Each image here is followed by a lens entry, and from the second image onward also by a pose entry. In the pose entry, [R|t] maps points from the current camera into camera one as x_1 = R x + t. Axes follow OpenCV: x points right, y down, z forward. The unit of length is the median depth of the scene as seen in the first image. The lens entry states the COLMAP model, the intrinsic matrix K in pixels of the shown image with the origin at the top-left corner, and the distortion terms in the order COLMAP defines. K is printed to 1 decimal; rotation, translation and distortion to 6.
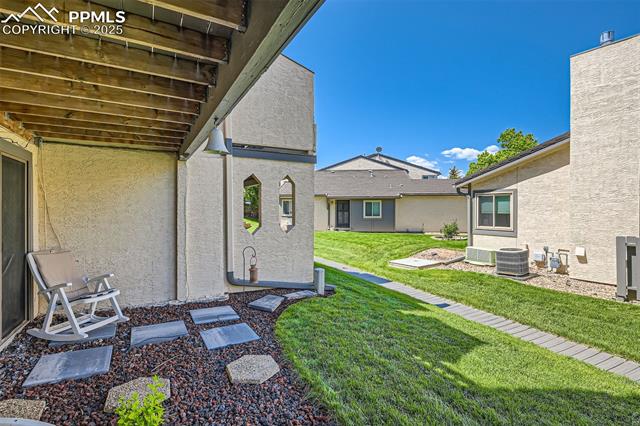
lens RADIAL K [[310.6, 0, 334.6], [0, 310.6, 206.8], [0, 0, 1]] dist [0.037240, -0.002414]
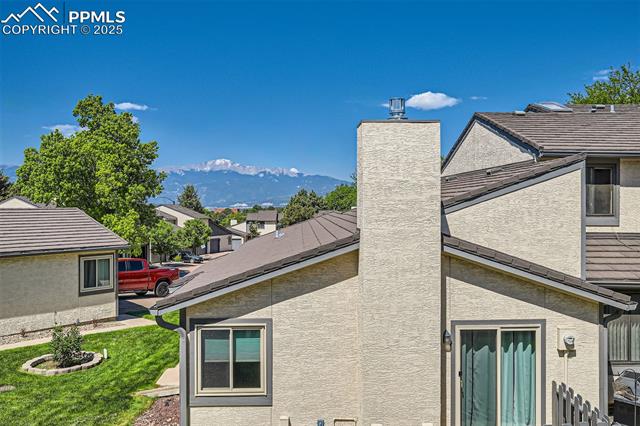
lens RADIAL K [[546.7, 0, 316.8], [0, 546.7, 211.6], [0, 0, 1]] dist [0.010397, -0.010658]
pose [[0.577071, -0.011395, 0.816615, -0.157428], [-0.004768, 0.999839, 0.017321, -0.257616], [-0.816680, -0.013889, 0.576923, 0.375103]]
